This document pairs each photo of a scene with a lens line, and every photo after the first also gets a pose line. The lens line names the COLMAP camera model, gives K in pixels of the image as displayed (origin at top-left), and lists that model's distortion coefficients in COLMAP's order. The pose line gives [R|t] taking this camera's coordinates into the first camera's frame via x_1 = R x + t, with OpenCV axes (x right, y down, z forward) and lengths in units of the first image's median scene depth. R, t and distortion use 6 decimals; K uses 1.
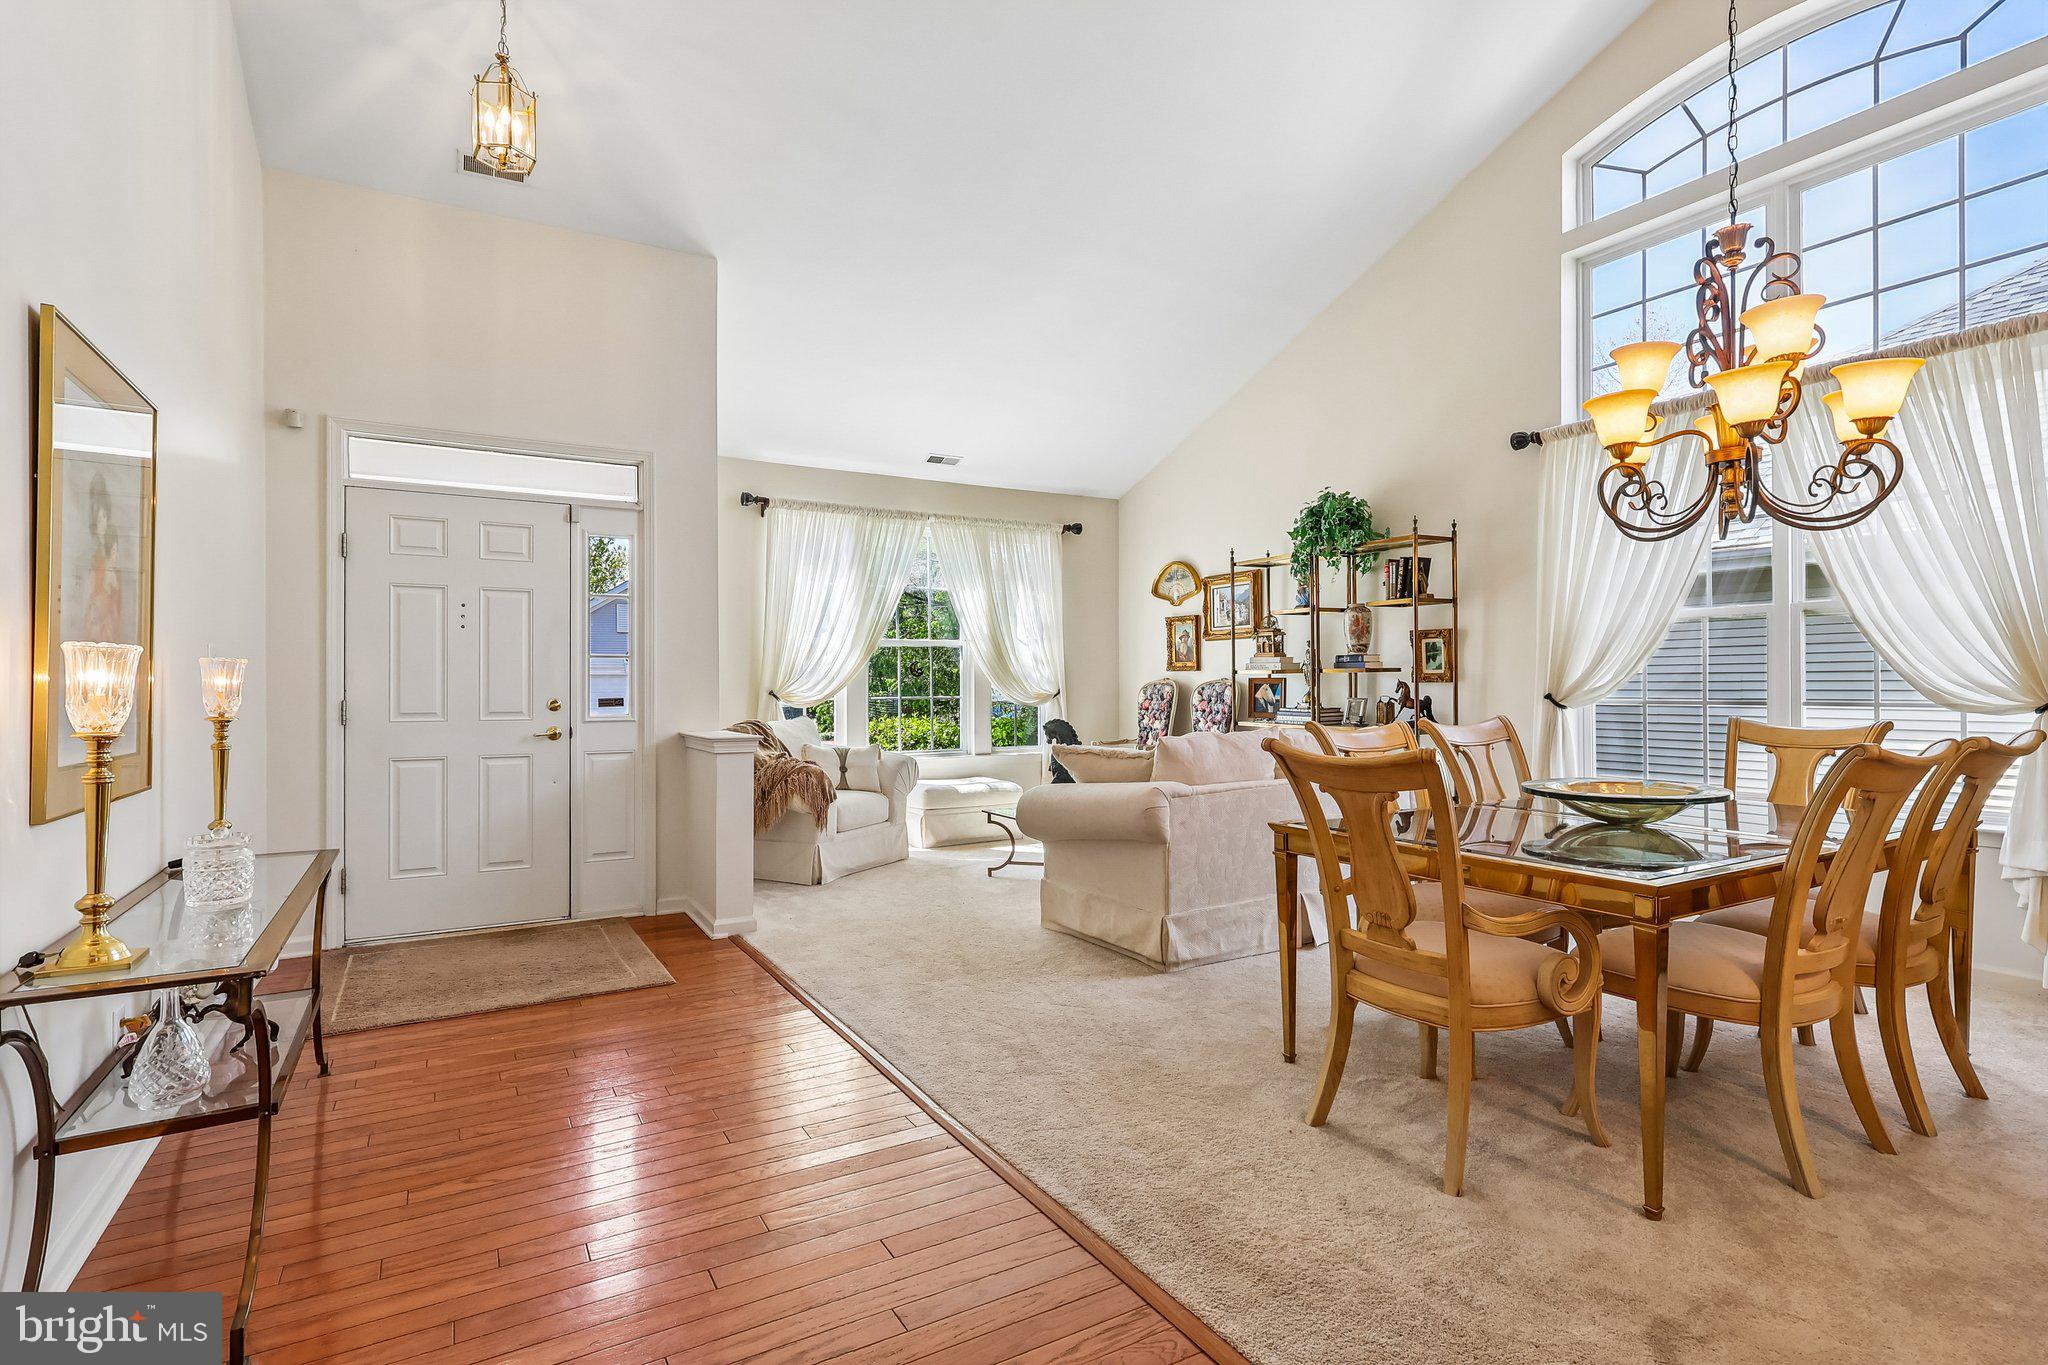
lens RADIAL K [[998.7, 0, 1029.7], [0, 998.7, 683.1], [0, 0, 1]] dist [-0.002649, -0.000794]
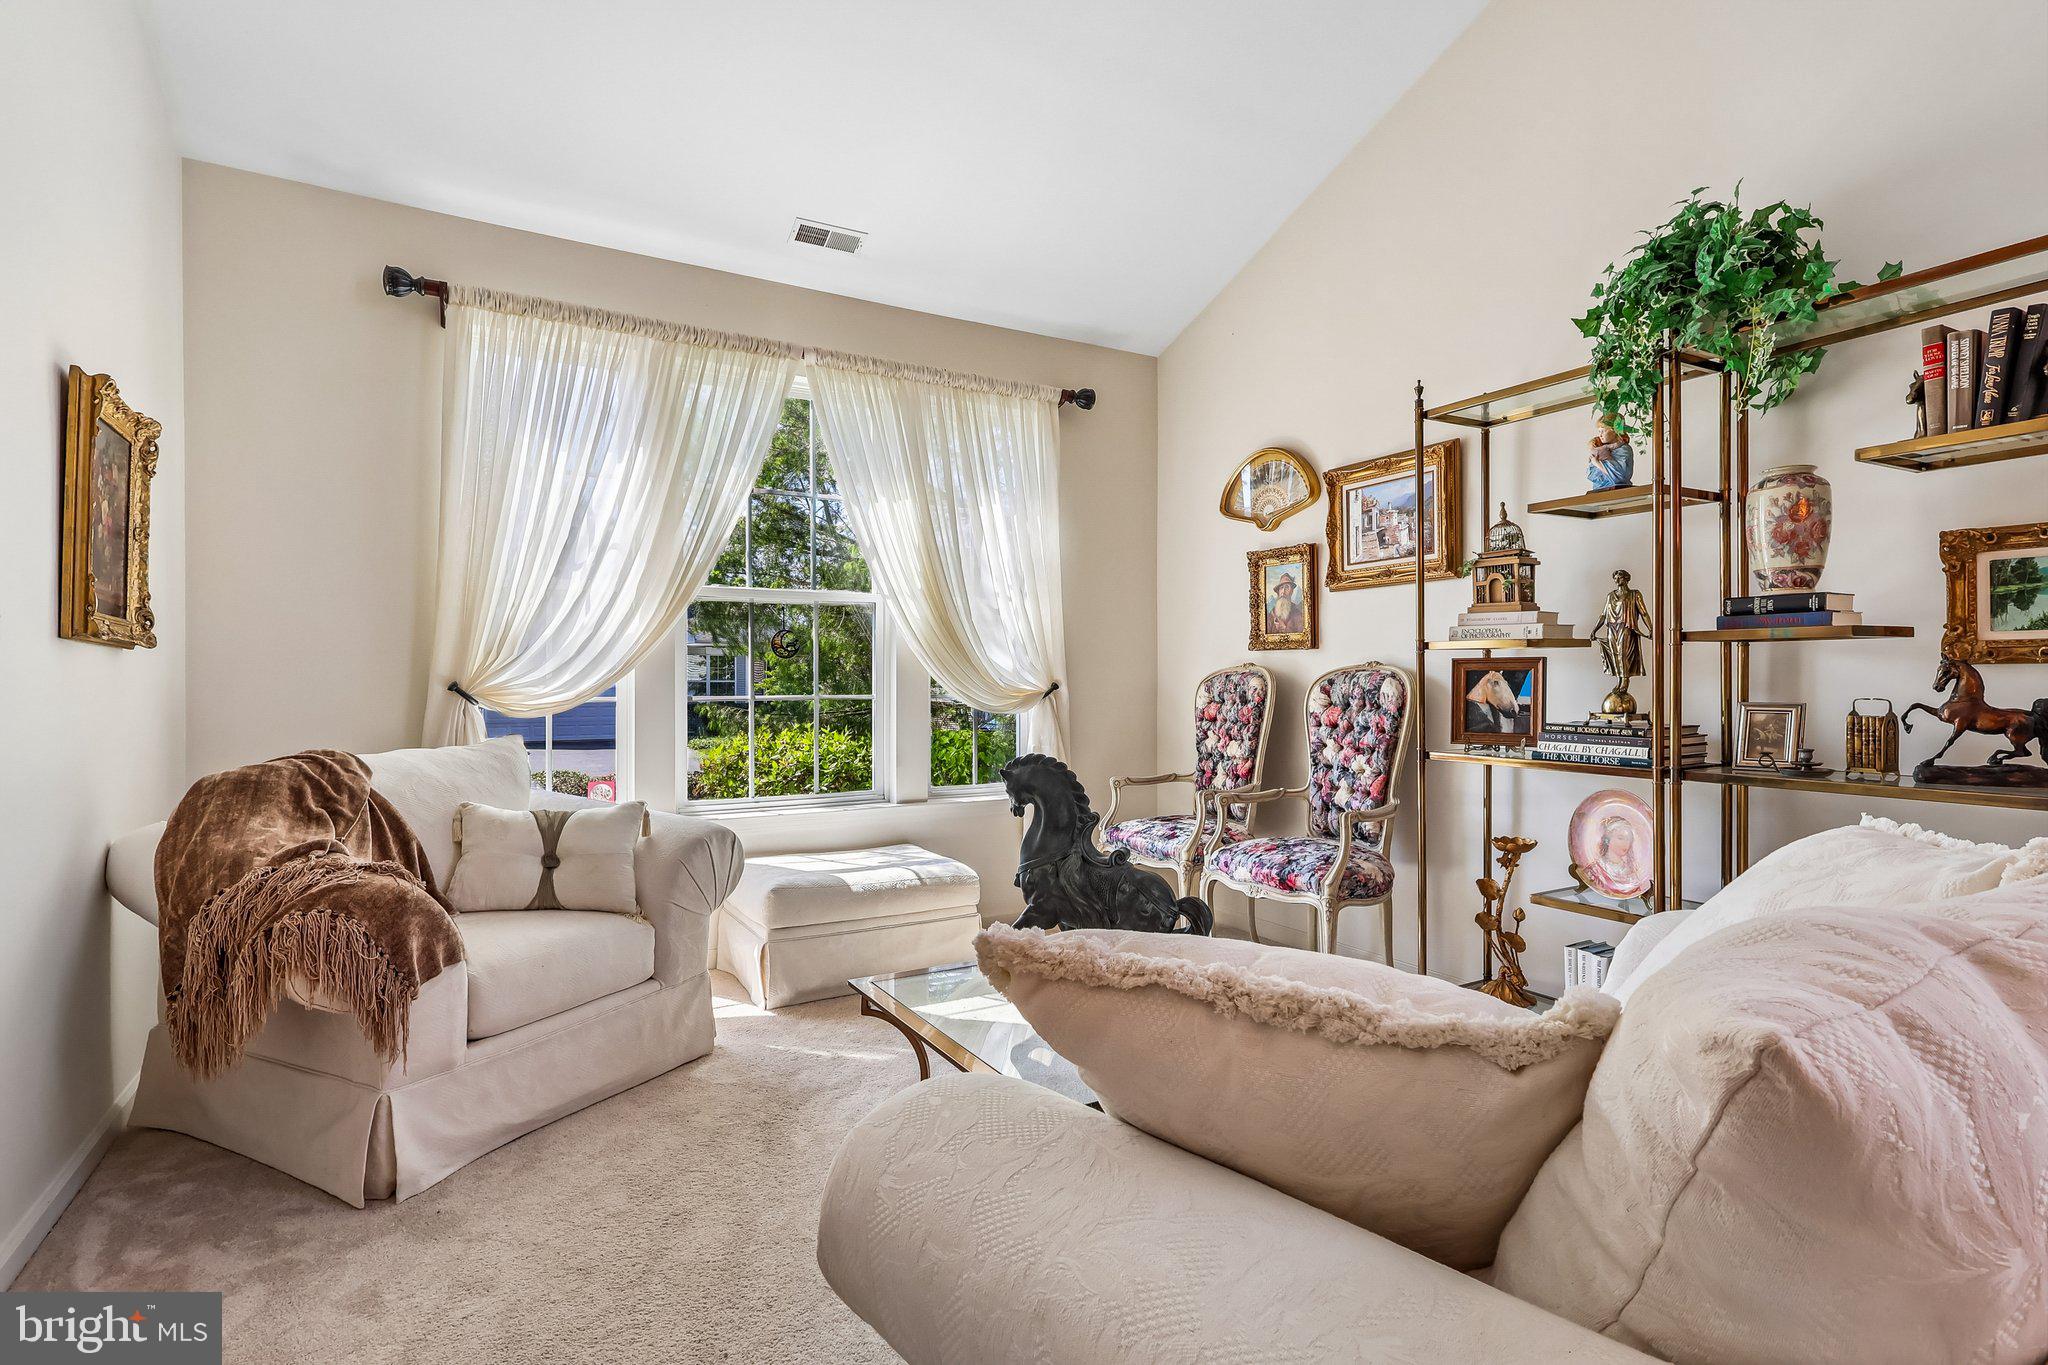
lens RADIAL K [[998.7, 0, 1015.9], [0, 998.7, 678.1], [0, 0, 1]] dist [-0.002649, -0.000794]
pose [[0.999810, 0.003675, -0.019142, 0.021059], [-0.003759, 0.999983, -0.004364, 0.006226], [0.019125, 0.004435, 0.999807, 0.476744]]
